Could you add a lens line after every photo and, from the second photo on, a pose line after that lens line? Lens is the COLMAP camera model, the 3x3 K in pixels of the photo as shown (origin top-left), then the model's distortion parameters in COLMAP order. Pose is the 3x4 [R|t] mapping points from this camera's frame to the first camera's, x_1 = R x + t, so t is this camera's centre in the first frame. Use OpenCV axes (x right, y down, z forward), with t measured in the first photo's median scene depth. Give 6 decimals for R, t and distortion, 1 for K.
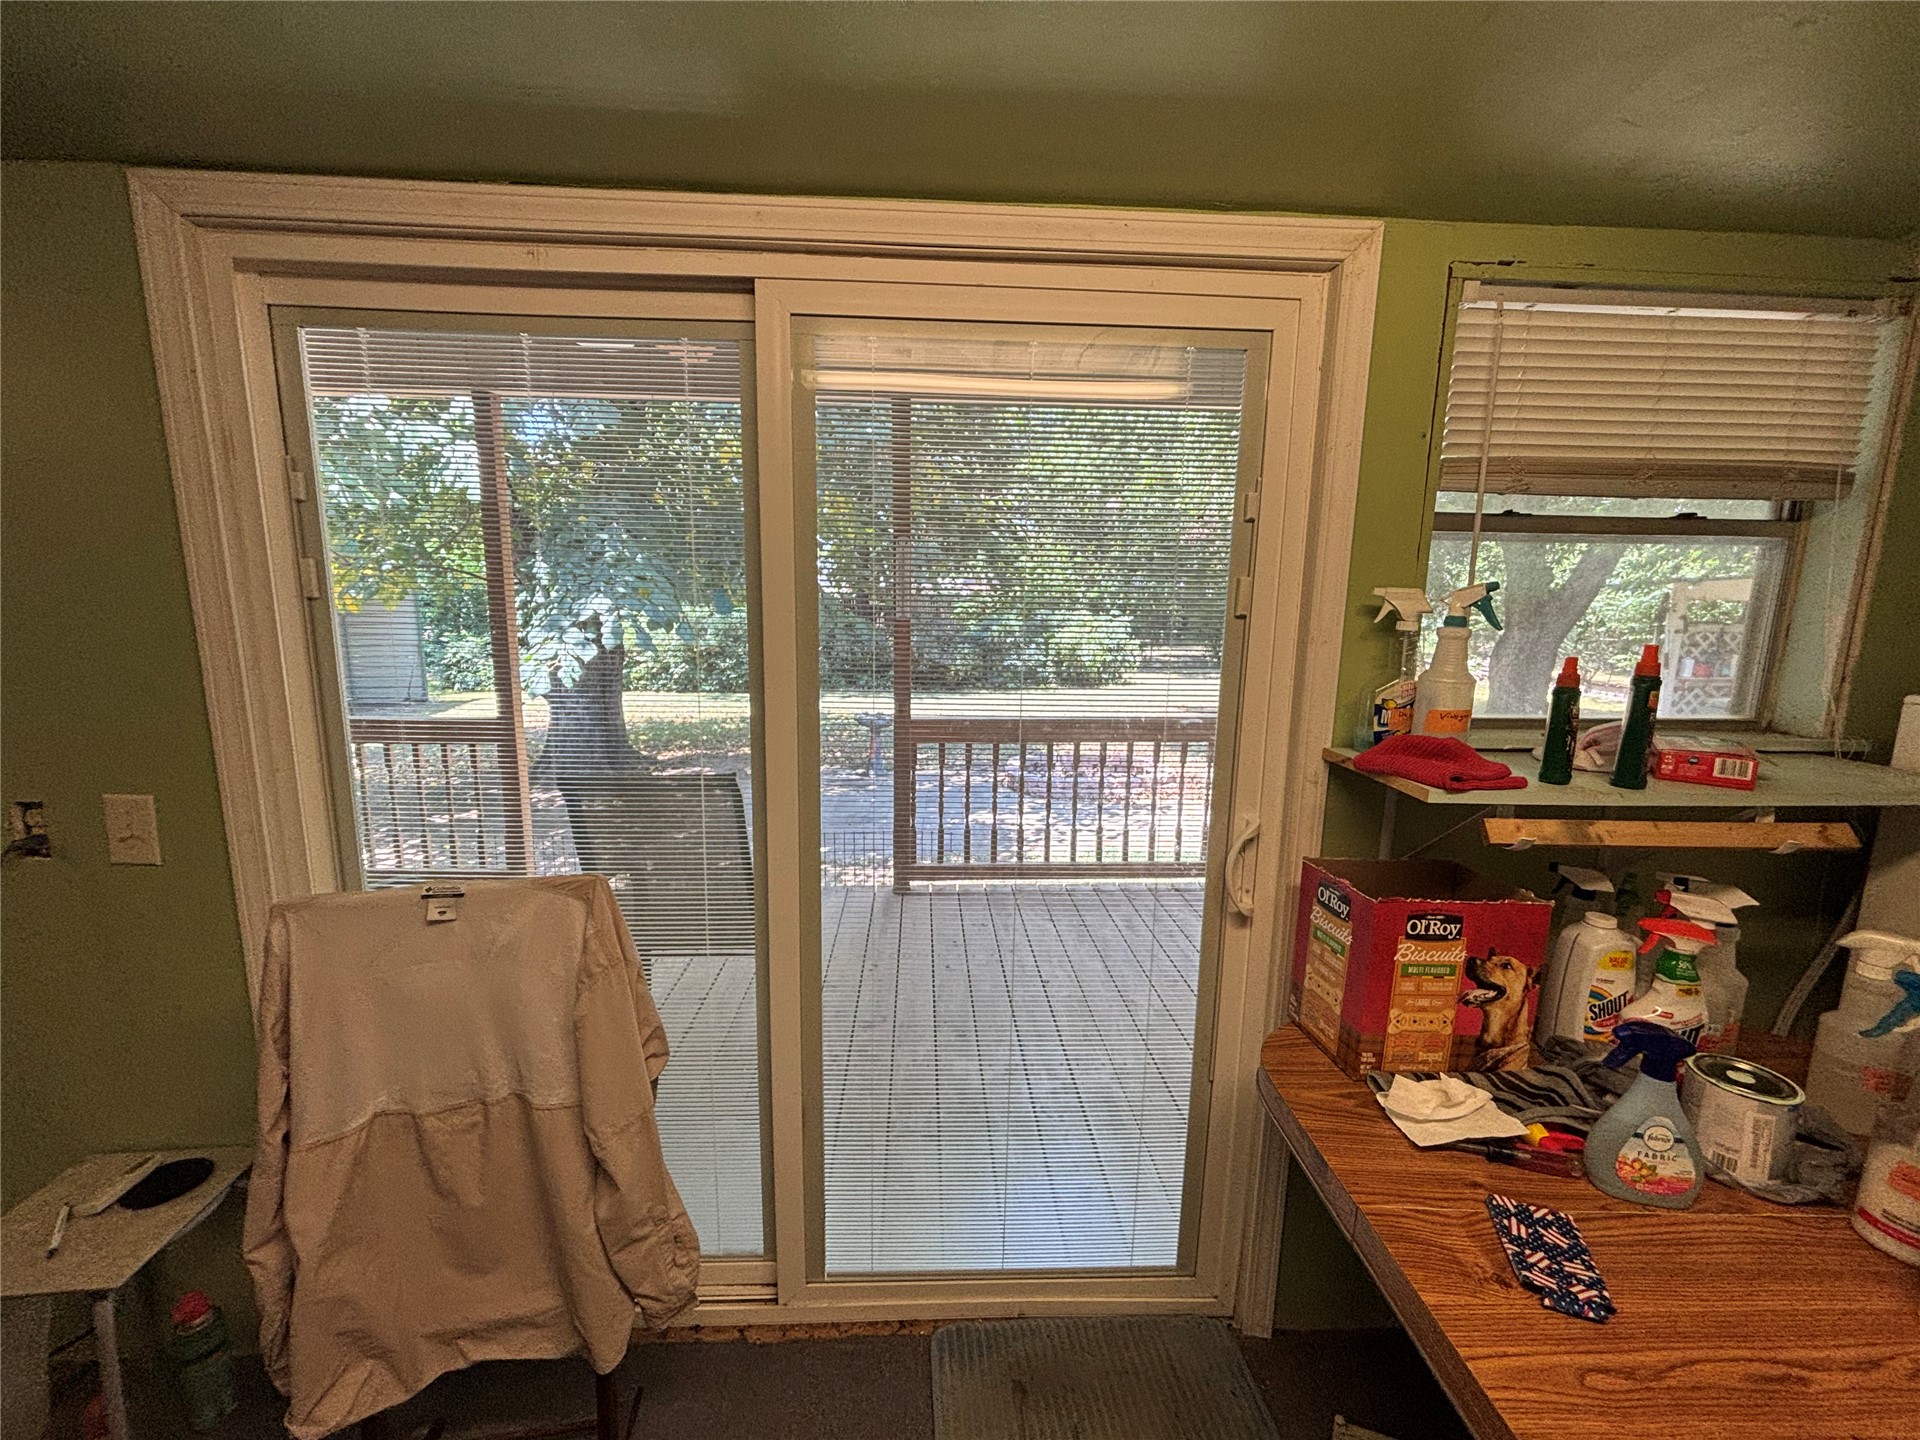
lens RADIAL K [[771.3, 0, 951.9], [0, 771.3, 720.9], [0, 0, 1]] dist [-0.004482, 0.001586]
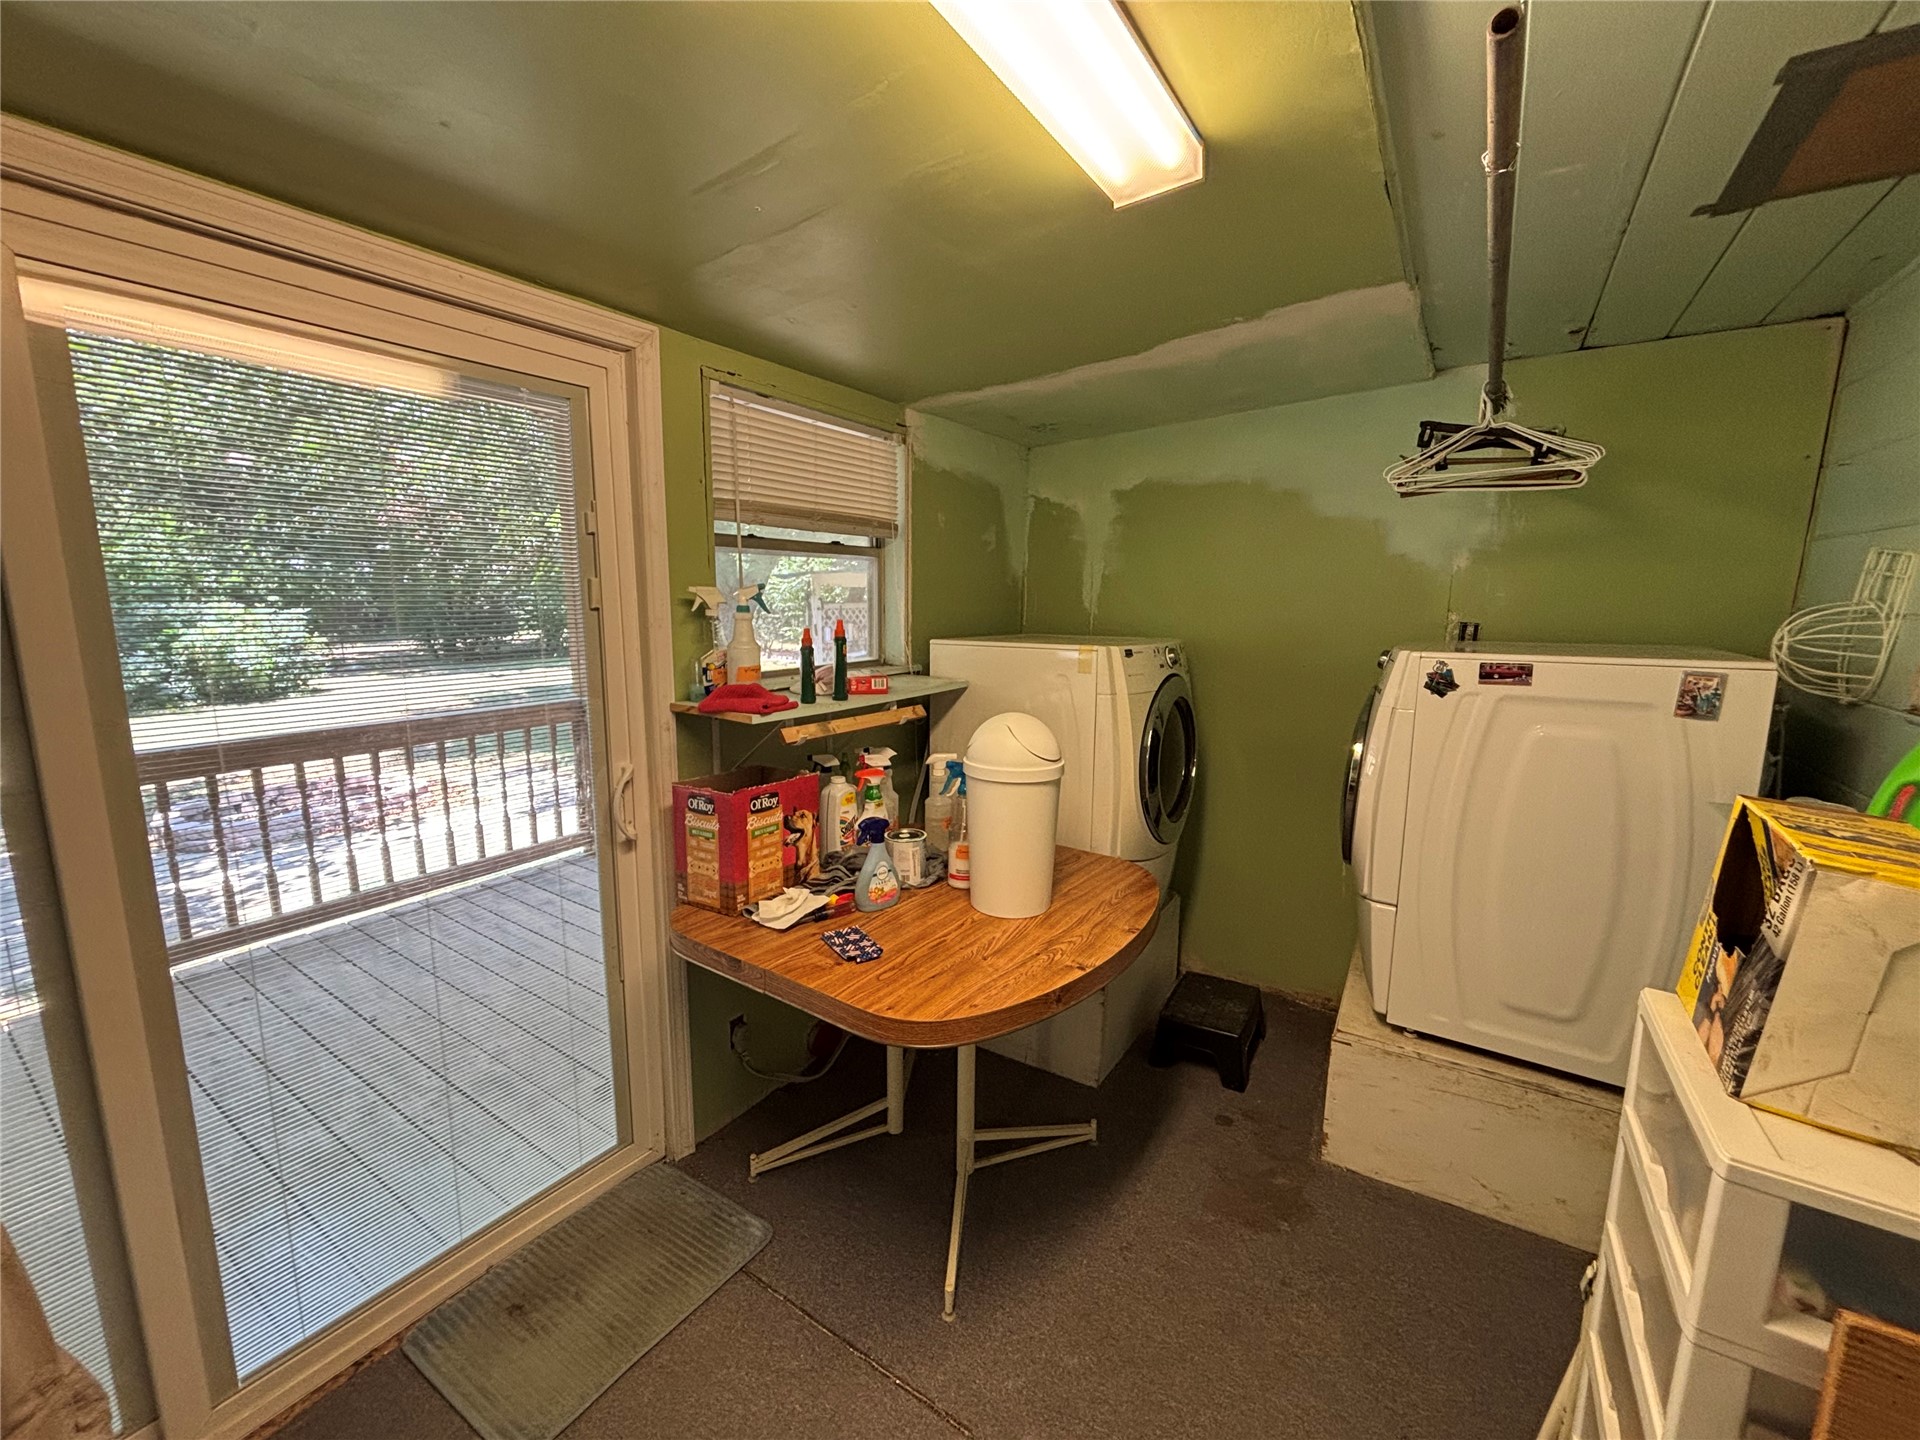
lens RADIAL K [[771.3, 0, 960.2], [0, 771.3, 718.3], [0, 0, 1]] dist [-0.004482, 0.001586]
pose [[0.588730, -0.138270, 0.796416, -0.344807], [0.126132, 0.988907, 0.078450, 0.020750], [-0.798428, 0.054268, 0.599639, -0.258182]]
